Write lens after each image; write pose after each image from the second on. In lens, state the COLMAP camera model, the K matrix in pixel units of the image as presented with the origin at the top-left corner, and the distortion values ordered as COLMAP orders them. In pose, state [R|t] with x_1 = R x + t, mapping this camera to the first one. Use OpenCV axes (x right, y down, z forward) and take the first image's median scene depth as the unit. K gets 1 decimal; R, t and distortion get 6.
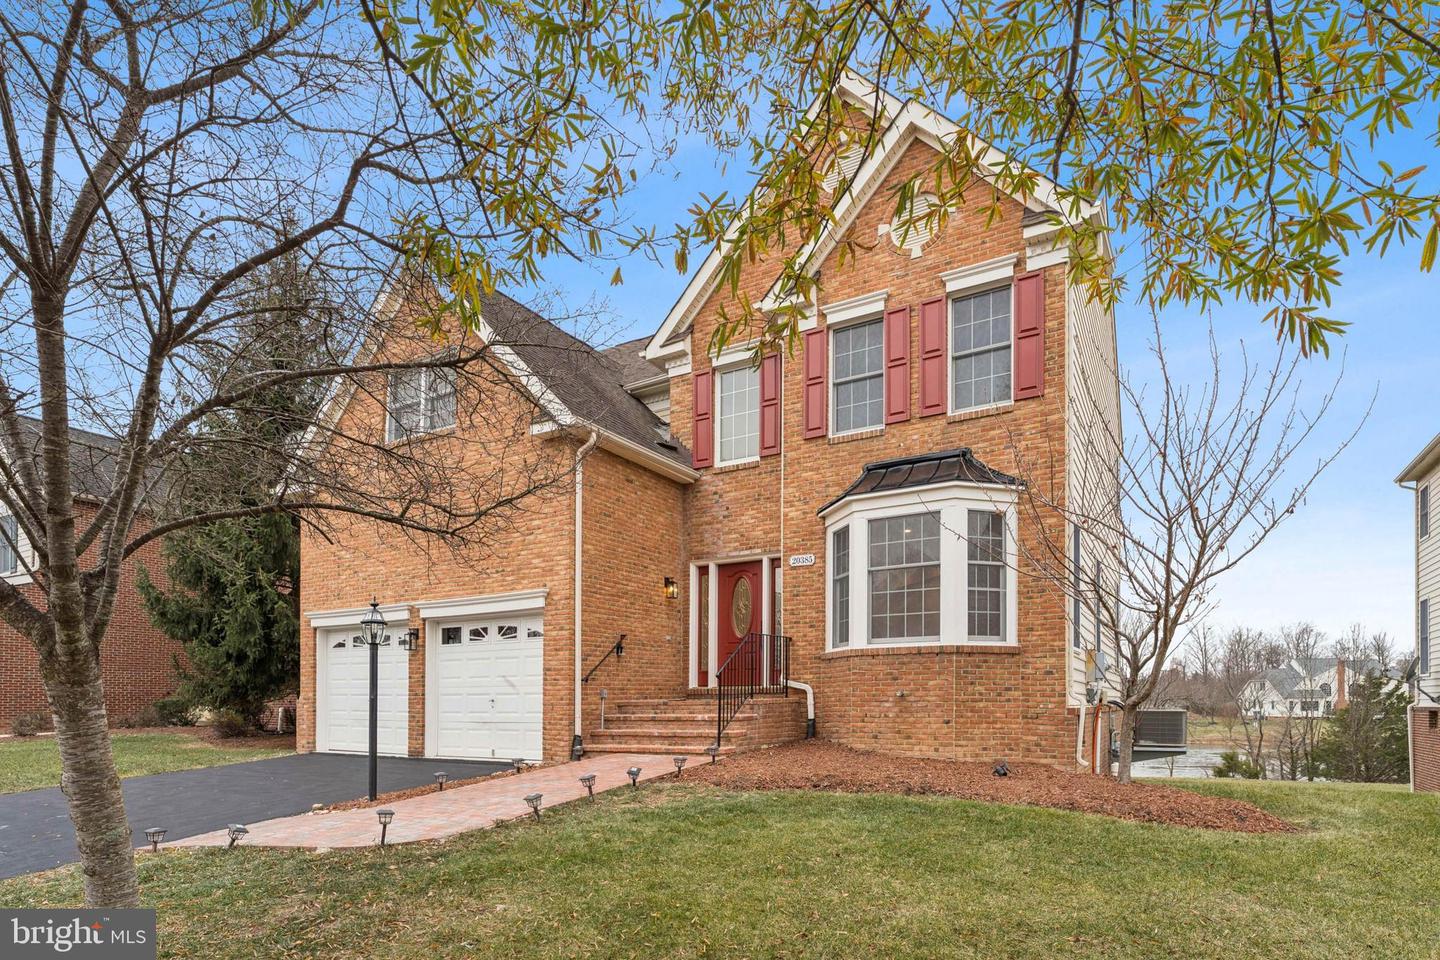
lens RADIAL K [[700.0, 0, 720.2], [0, 700.0, 529.2], [0, 0, 1]] dist [0.000124, 0.000017]
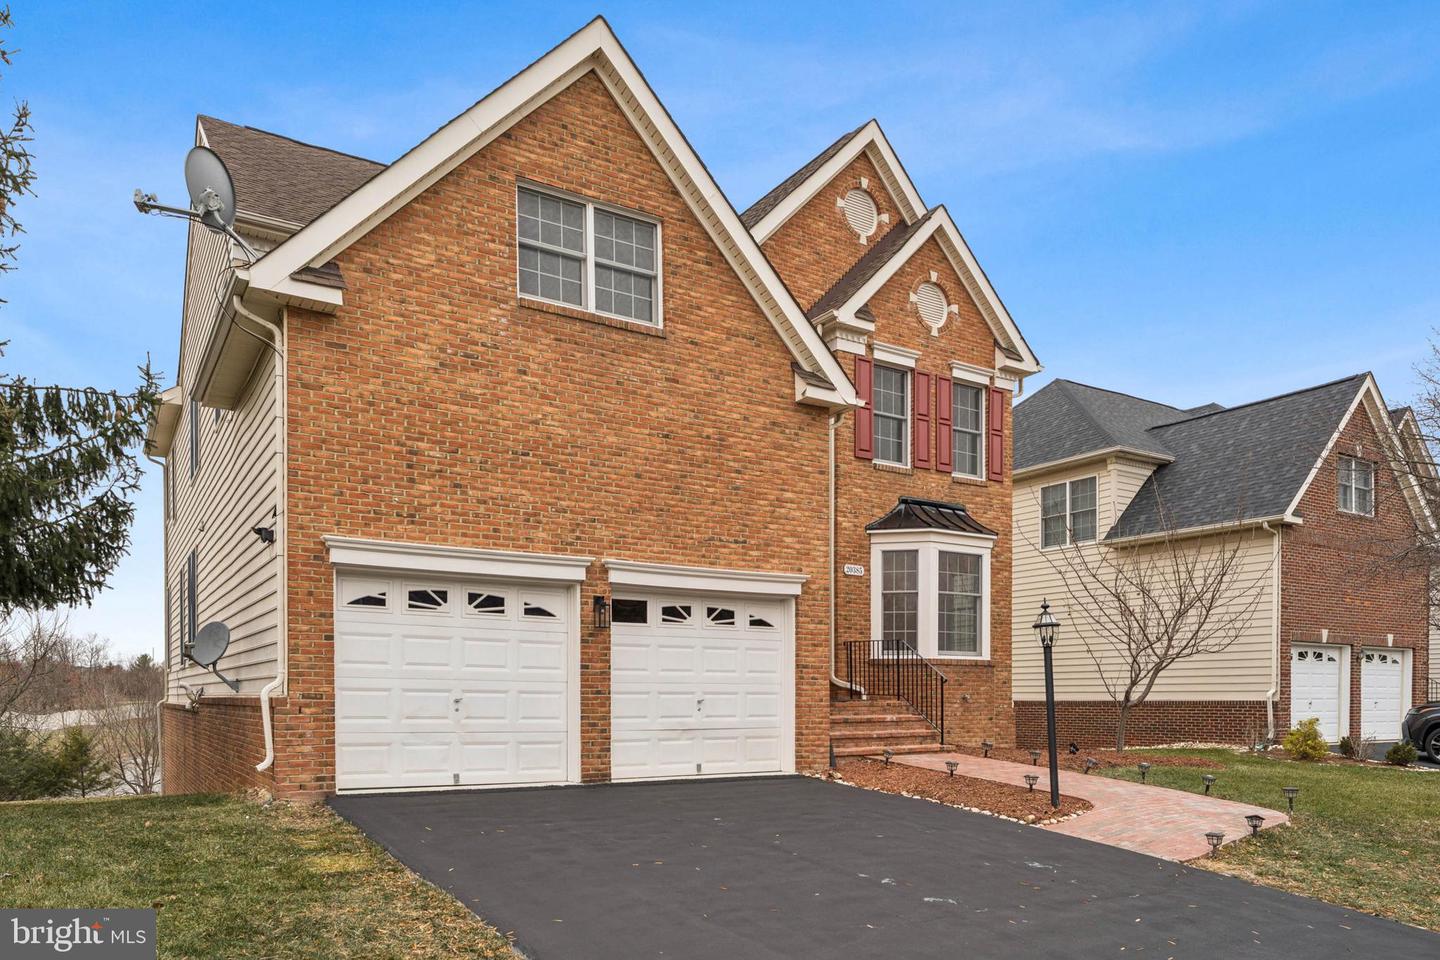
lens RADIAL K [[852.2, 0, 720.0], [0, 852.2, 480.0], [0, 0, 1]] dist [0.001242, 0.000119]
pose [[0.541505, 0.211739, 0.813596, -1.167803], [-0.206030, 0.971675, -0.115753, 0.111661], [-0.815061, -0.104944, 0.569791, 0.472152]]
